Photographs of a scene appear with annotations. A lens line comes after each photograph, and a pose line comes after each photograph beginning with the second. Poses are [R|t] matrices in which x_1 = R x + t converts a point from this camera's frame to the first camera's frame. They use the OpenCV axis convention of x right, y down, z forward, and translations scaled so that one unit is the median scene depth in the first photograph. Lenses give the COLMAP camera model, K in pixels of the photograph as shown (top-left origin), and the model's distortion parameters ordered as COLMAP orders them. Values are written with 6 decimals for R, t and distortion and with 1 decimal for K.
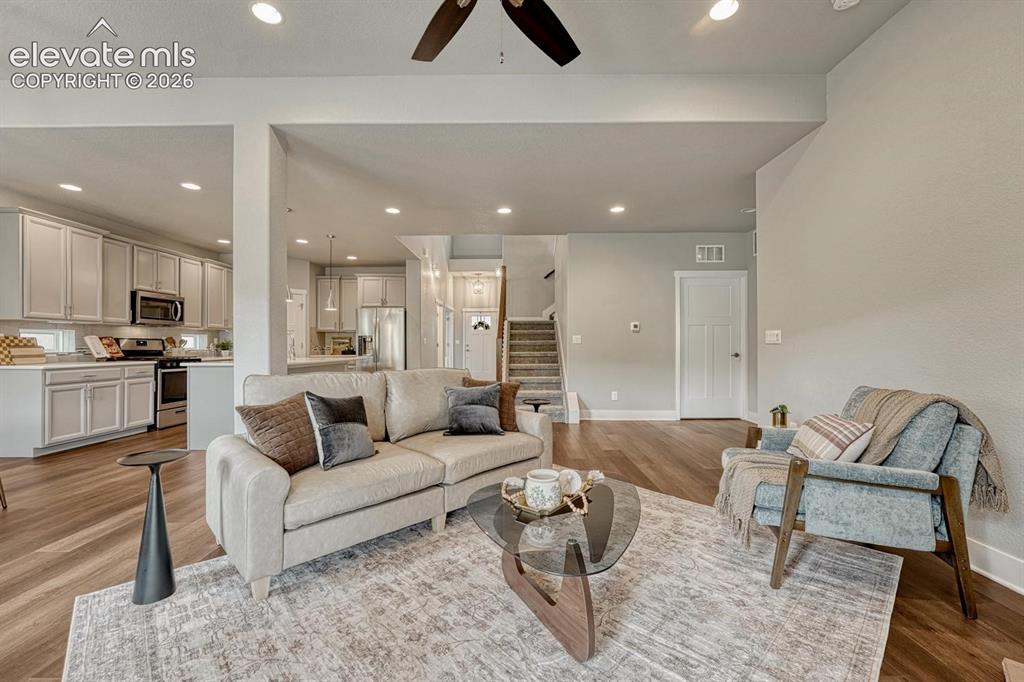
lens RADIAL K [[422.8, 0, 506.5], [0, 422.8, 343.6], [0, 0, 1]] dist [-0.010960, 0.000982]
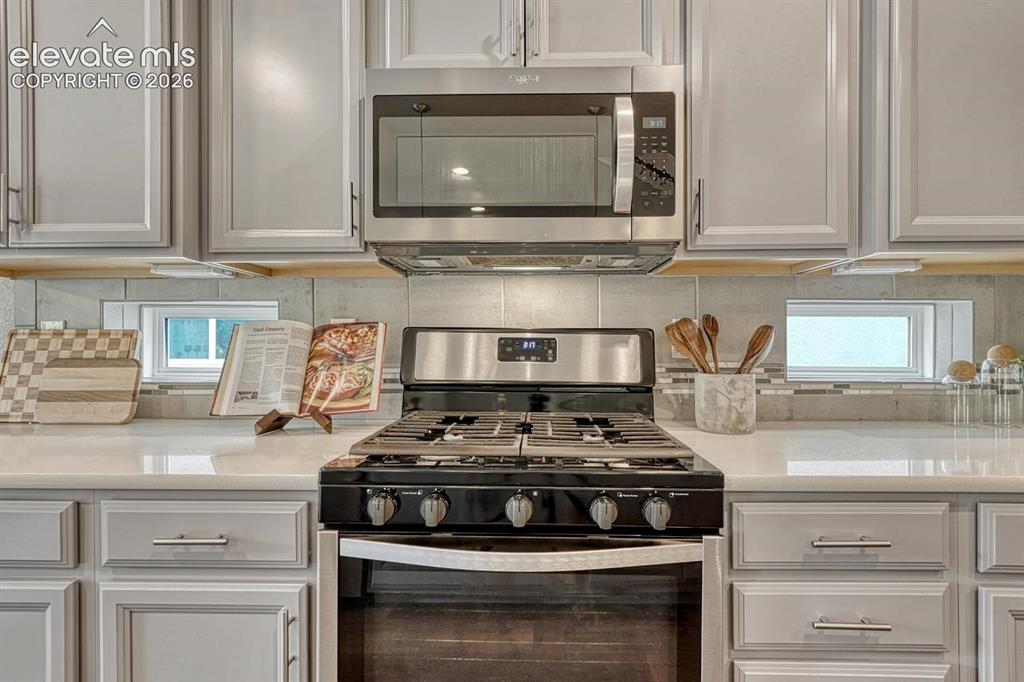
lens RADIAL K [[496.3, 0, 529.6], [0, 496.3, 344.8], [0, 0, 1]] dist [0.006022, 0.000595]
pose [[-0.002040, 0.005730, -0.999982, -0.652090], [0.004243, 0.999975, 0.005722, -0.004638], [0.999989, -0.004232, -0.002064, 1.065768]]
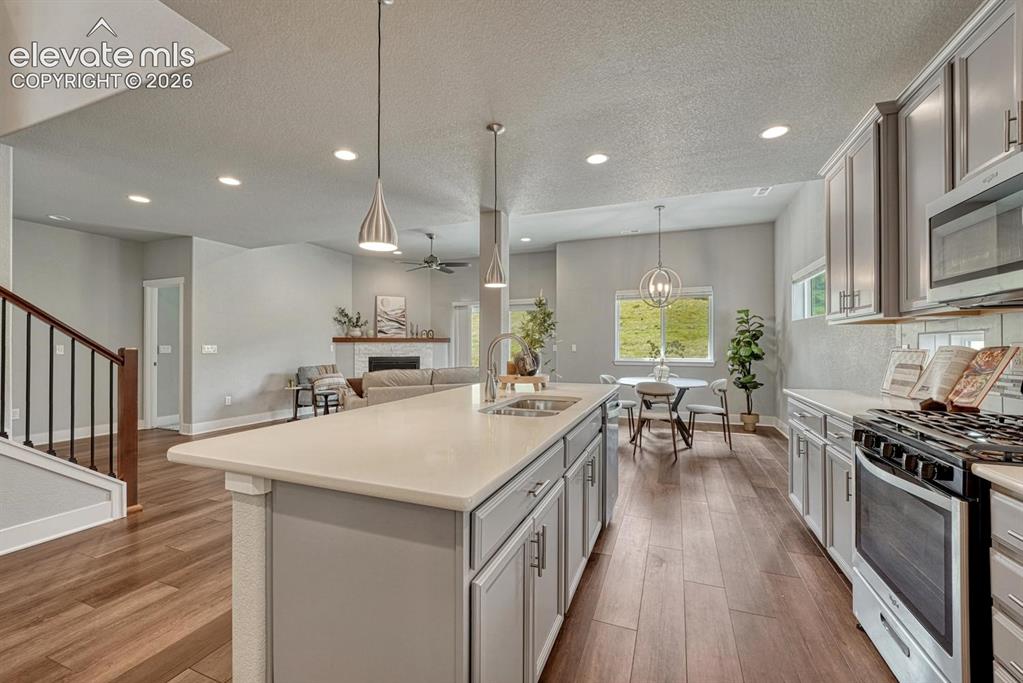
lens RADIAL K [[422.4, 0, 505.1], [0, 422.4, 344.1], [0, 0, 1]] dist [-0.010960, 0.000982]
pose [[-0.933577, 0.004030, 0.358354, -0.679898], [0.001173, 0.999966, -0.008191, -0.014580], [-0.358375, -0.007227, -0.933550, 1.414116]]
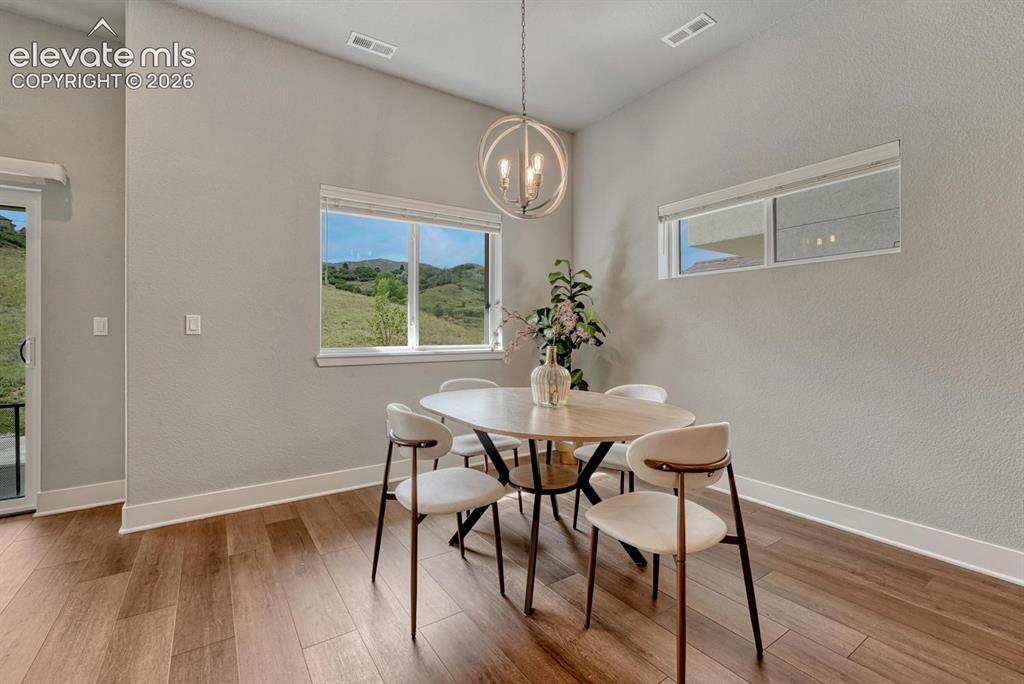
lens RADIAL K [[450.9, 0, 507.7], [0, 450.9, 329.8], [0, 0, 1]] dist [-0.004605, -0.000287]
pose [[-0.816357, 0.003392, -0.577538, -0.396329], [0.006089, 0.999978, -0.002734, -0.003395], [0.577516, -0.005748, -0.816359, 0.670734]]
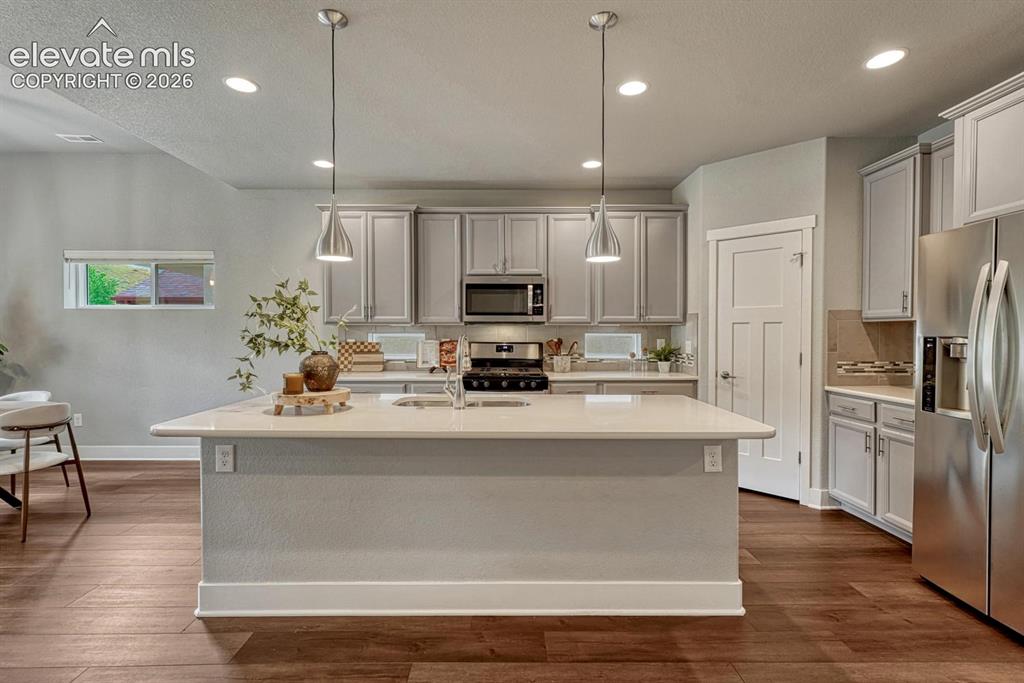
lens RADIAL K [[460.8, 0, 507.6], [0, 460.8, 338.4], [0, 0, 1]] dist [0.002598, 0.000609]
pose [[0.028130, 0.015650, -0.999482, -0.087908], [0.003226, 0.999871, 0.015747, -0.032521], [0.999599, -0.003667, 0.028076, 1.046087]]
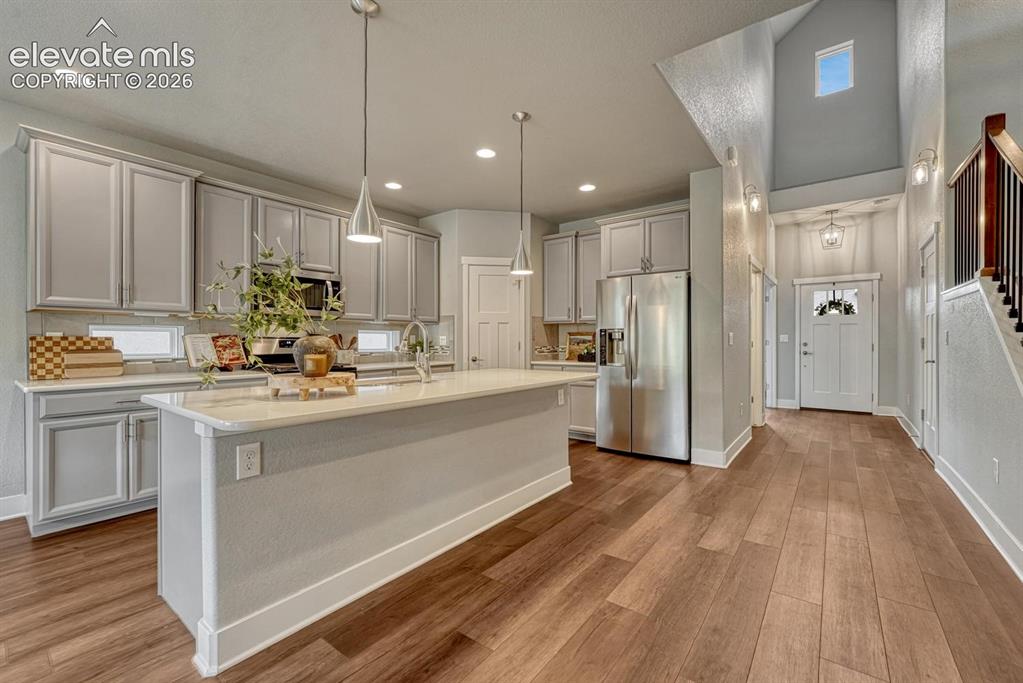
lens RADIAL K [[422.4, 0, 509.8], [0, 422.4, 341.4], [0, 0, 1]] dist [-0.010960, 0.000982]
pose [[0.804516, 0.001031, -0.593930, -0.168761], [0.003375, 0.999974, 0.006307, -0.008372], [0.593922, -0.007078, 0.804492, 0.697211]]
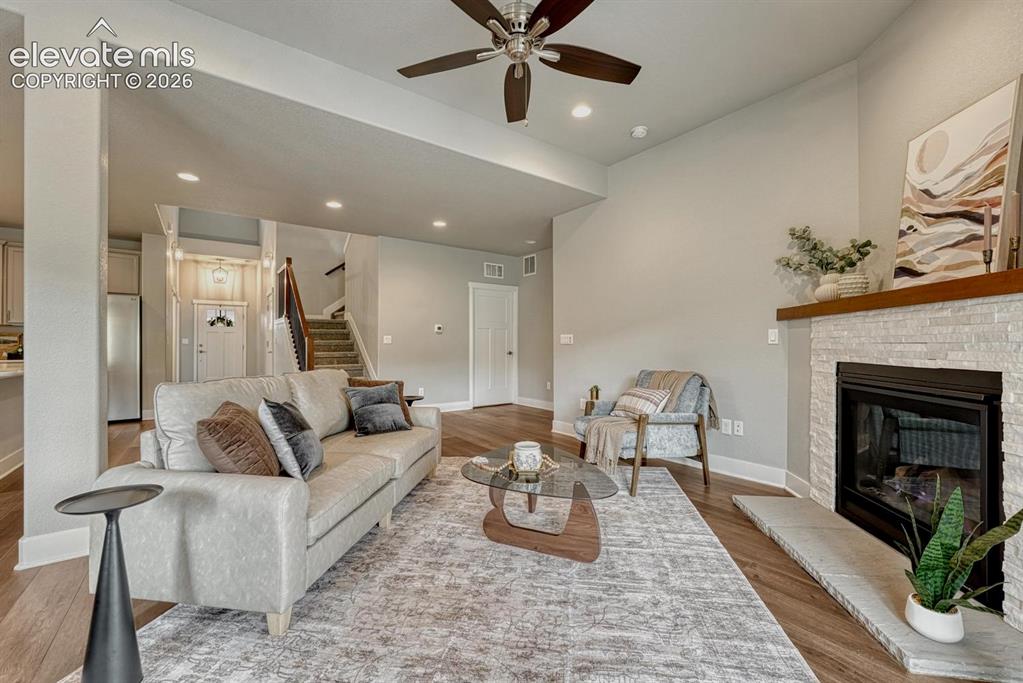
lens RADIAL K [[422.4, 0, 507.9], [0, 422.4, 341.2], [0, 0, 1]] dist [-0.010960, 0.000982]
pose [[0.795018, 0.006276, 0.606553, -0.249949], [-0.002720, 0.999973, -0.006782, 0.000237], [-0.606580, 0.003741, 0.795014, 0.002291]]
